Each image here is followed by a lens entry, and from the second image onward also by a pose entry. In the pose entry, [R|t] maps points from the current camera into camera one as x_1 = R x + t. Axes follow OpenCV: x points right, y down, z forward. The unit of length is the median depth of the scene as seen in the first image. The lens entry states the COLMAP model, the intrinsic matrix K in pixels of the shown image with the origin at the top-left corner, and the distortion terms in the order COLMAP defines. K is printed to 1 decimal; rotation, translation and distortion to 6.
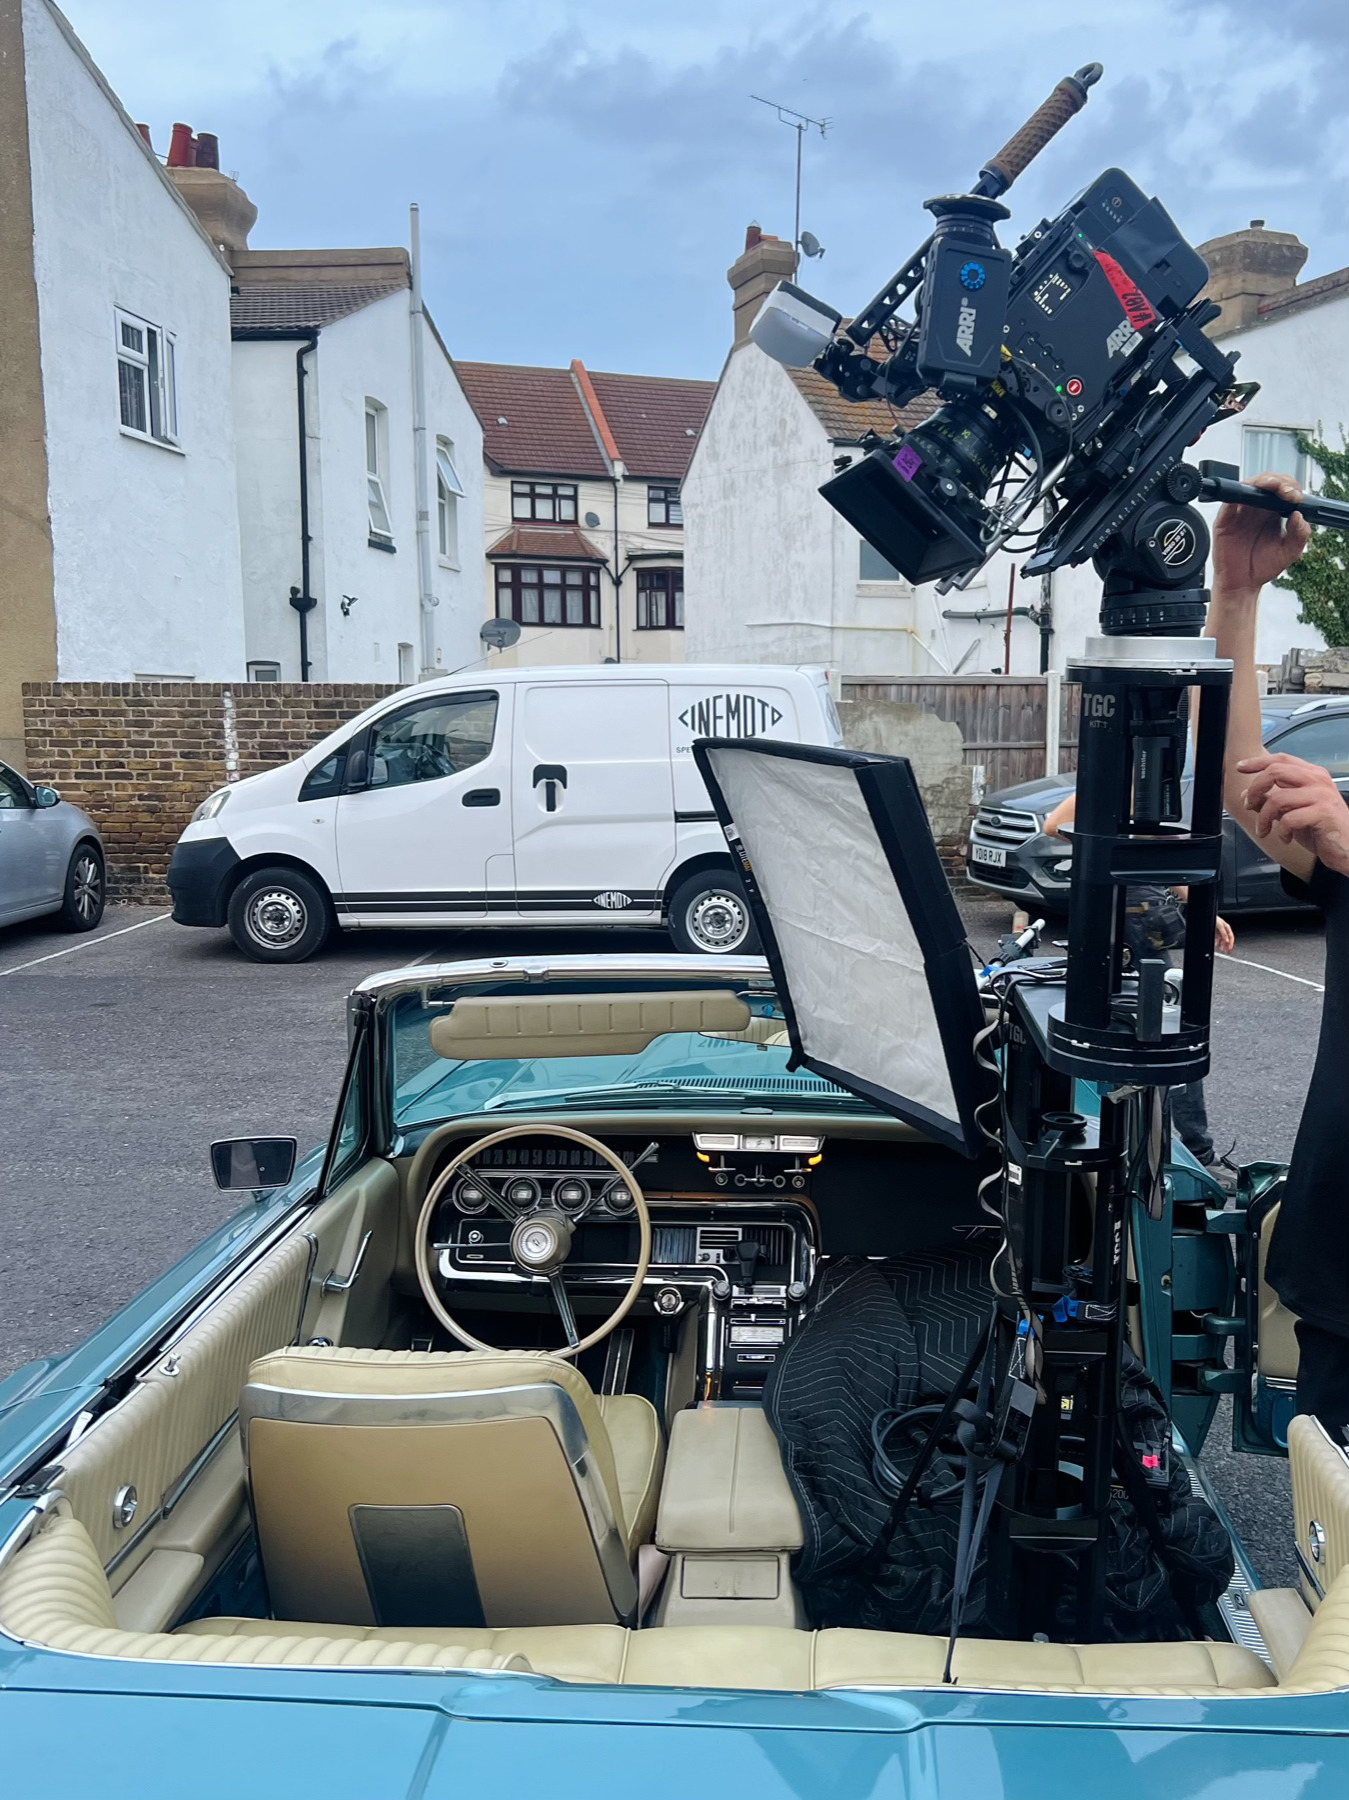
lens RADIAL K [[1591.3, 0, 758.7], [0, 1591.3, 939.9], [0, 0, 1]] dist [0.168096, -0.346924]
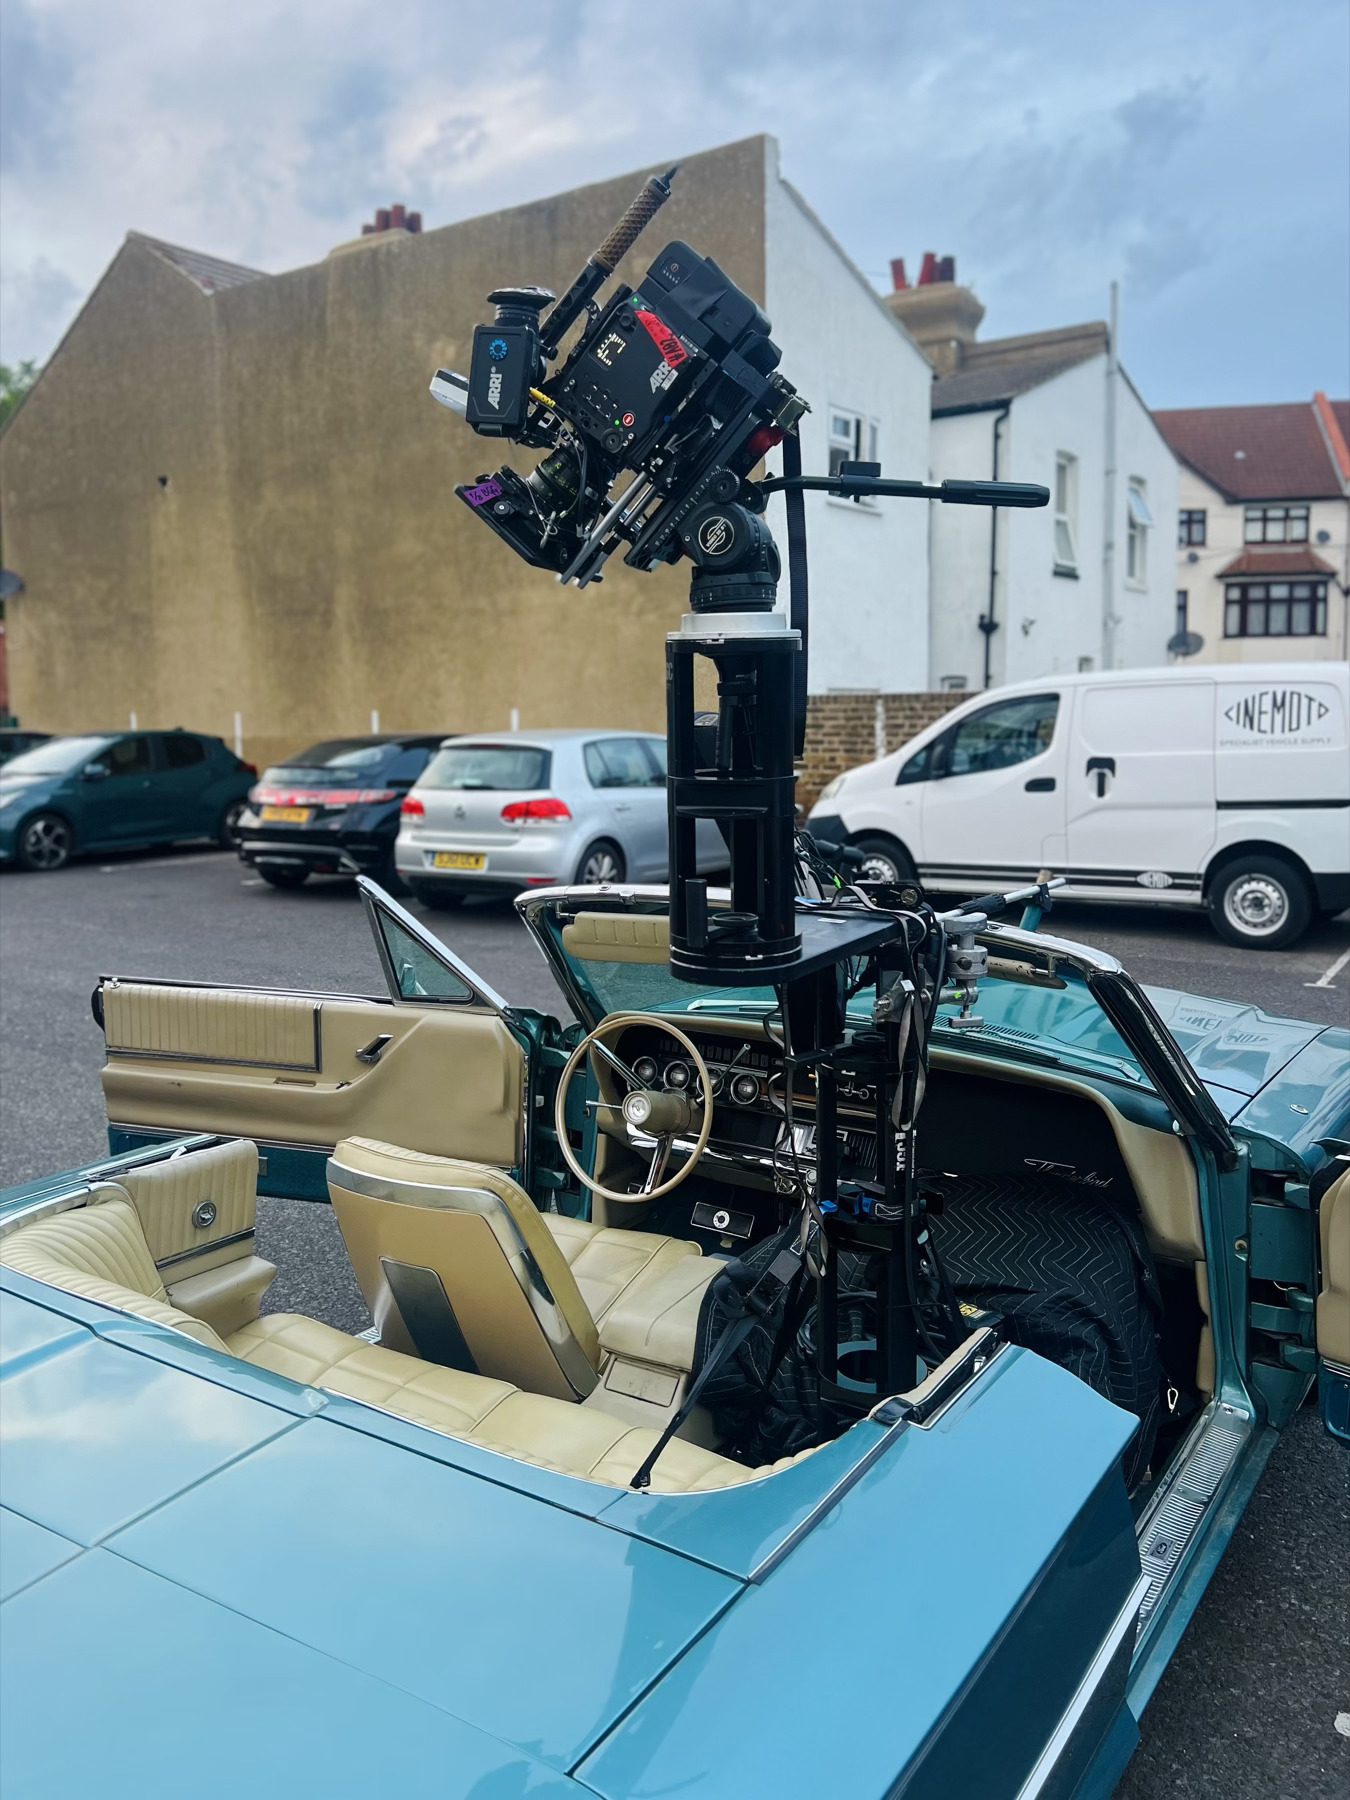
lens RADIAL K [[1376.5, 0, 675.0], [0, 1376.5, 900.0], [0, 0, 1]] dist [-0.004467, -0.000015]
pose [[0.851010, 0.059867, -0.521725, 0.100338], [-0.065300, 0.997834, 0.007985, 0.002549], [0.521073, 0.027273, 0.853076, 0.014549]]
